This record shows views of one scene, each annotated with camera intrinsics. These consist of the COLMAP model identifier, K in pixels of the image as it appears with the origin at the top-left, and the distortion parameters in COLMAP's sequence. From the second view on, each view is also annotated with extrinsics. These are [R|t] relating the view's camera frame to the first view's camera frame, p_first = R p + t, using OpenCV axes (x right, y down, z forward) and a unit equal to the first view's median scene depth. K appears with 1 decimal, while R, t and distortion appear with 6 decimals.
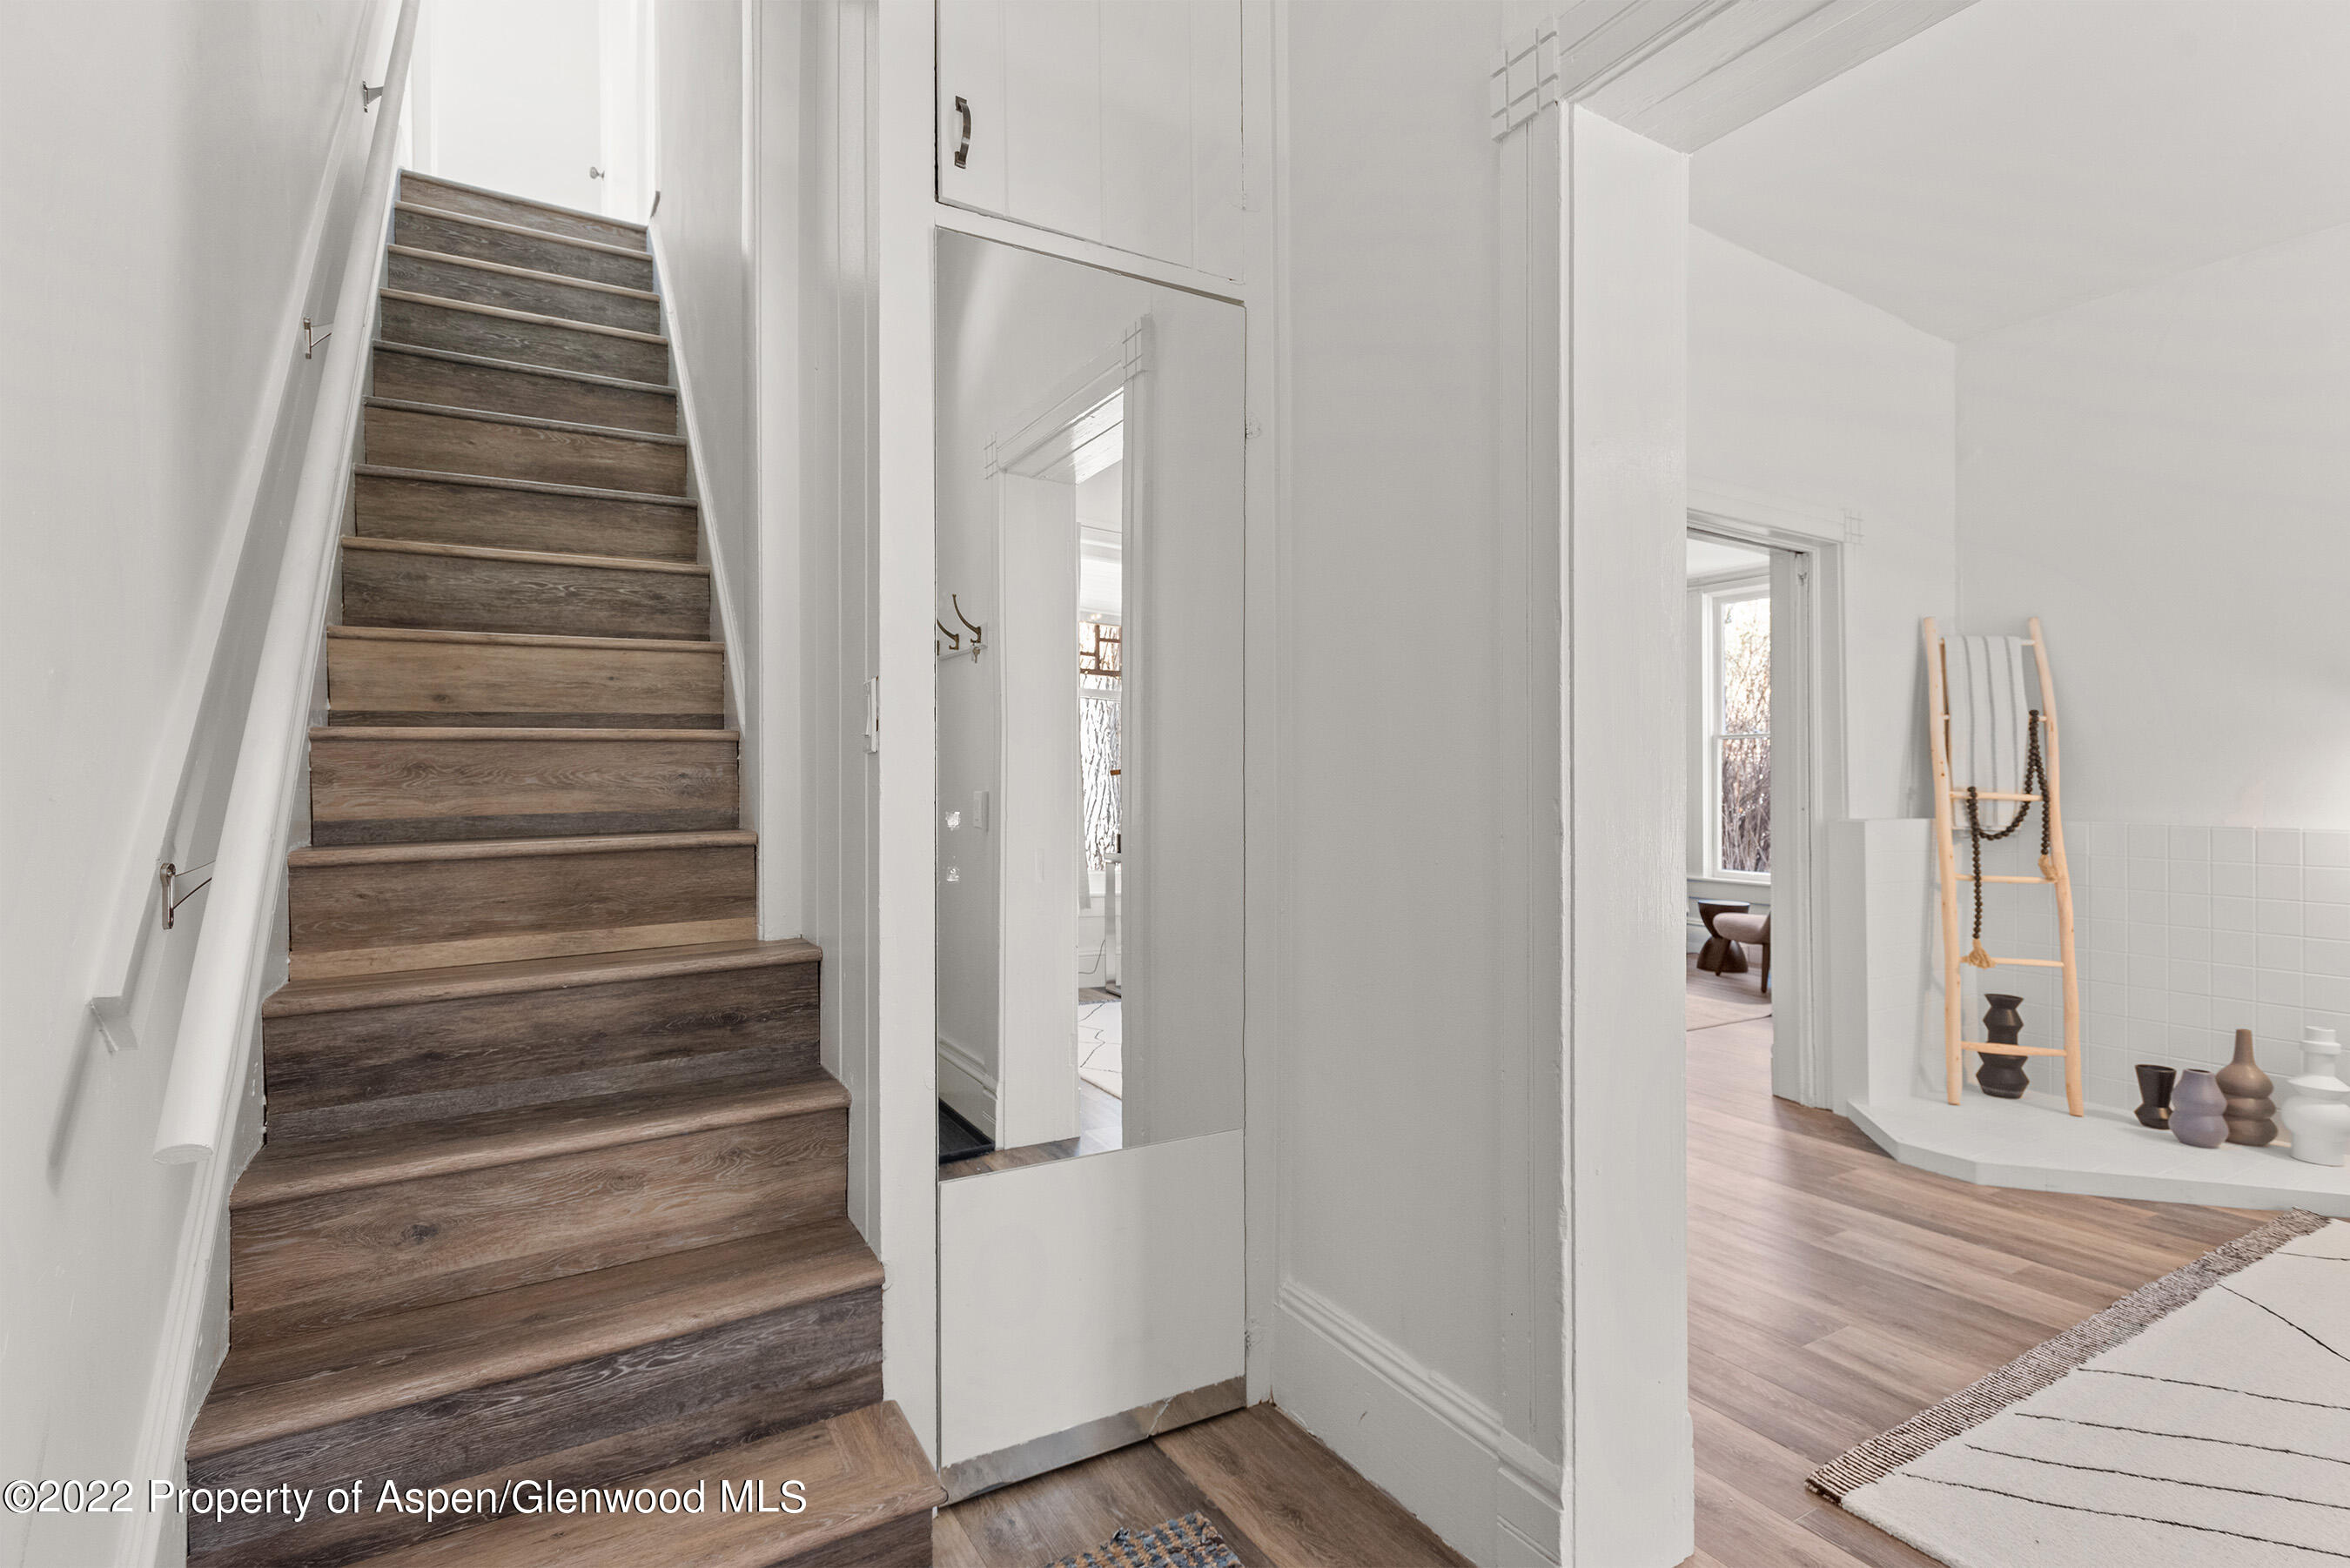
lens RADIAL K [[1114.9, 0, 1202.3], [0, 1114.9, 765.6], [0, 0, 1]] dist [0.022826, -0.009858]
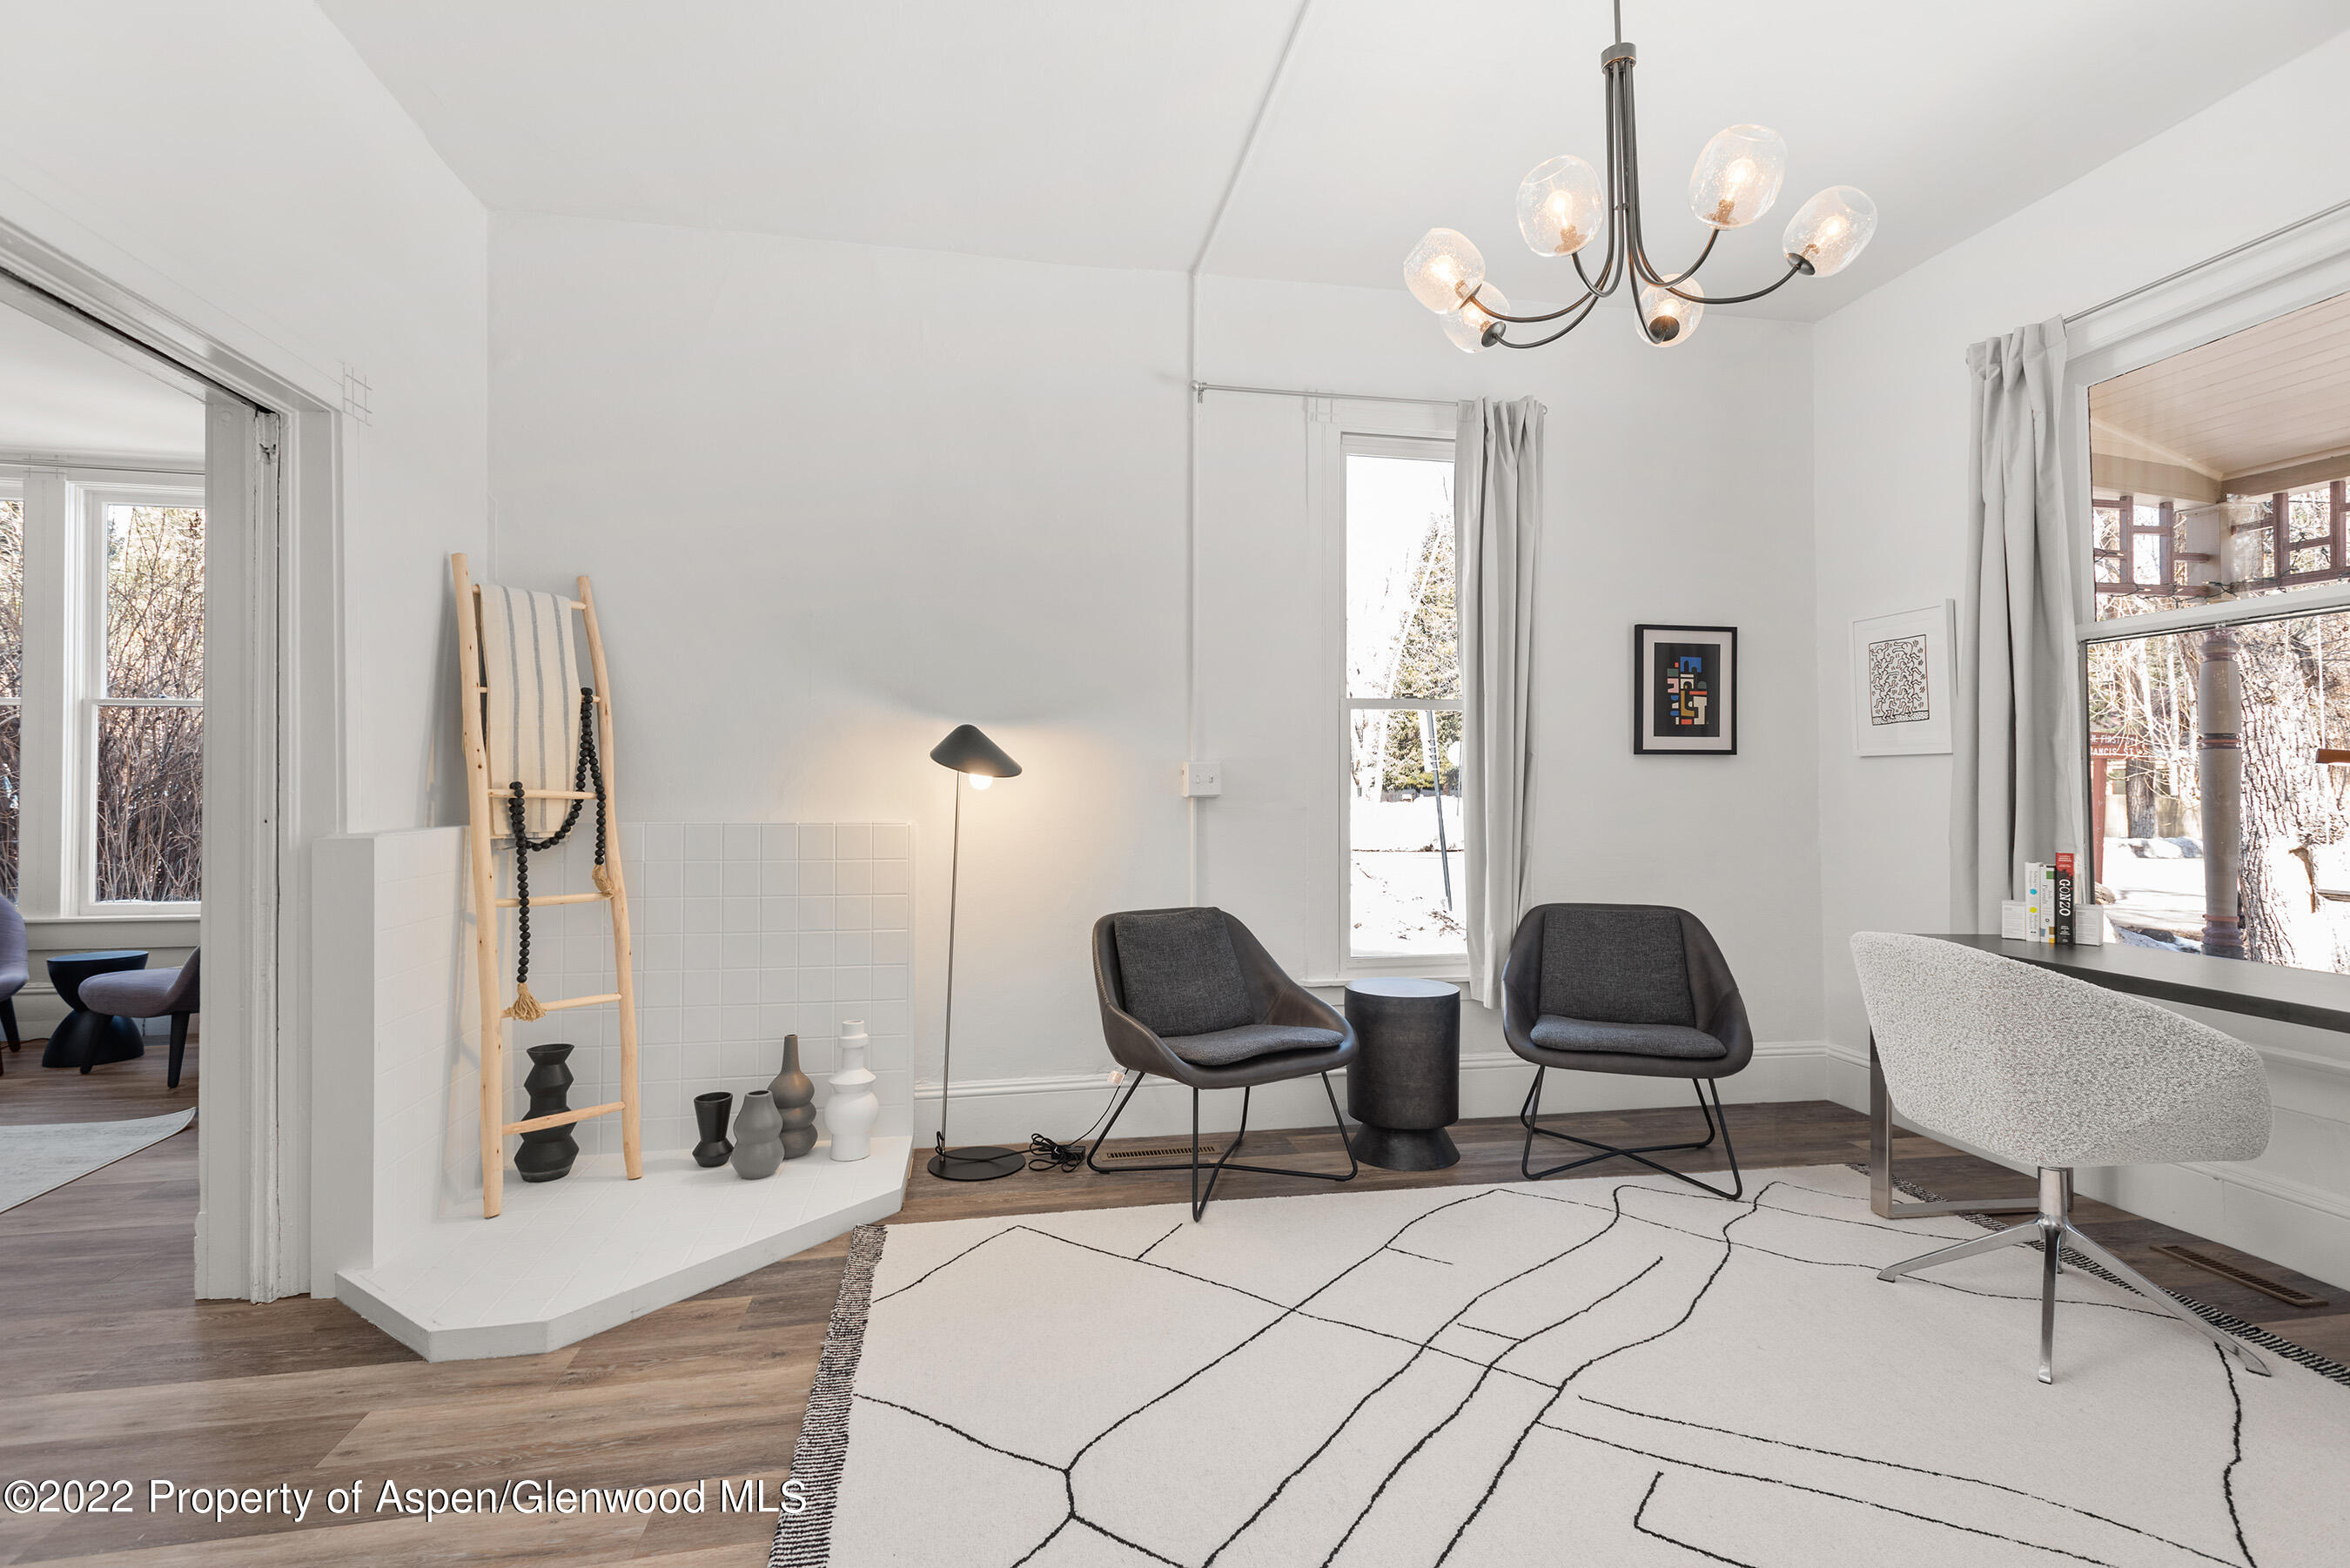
lens RADIAL K [[1114.9, 0, 1202.3], [0, 1114.9, 765.6], [0, 0, 1]] dist [0.022826, -0.009858]
pose [[0.354377, 0.005036, 0.935089, 0.136506], [-0.019097, 0.999816, 0.001853, -0.003081], [-0.934908, -0.018514, 0.354408, 0.296749]]
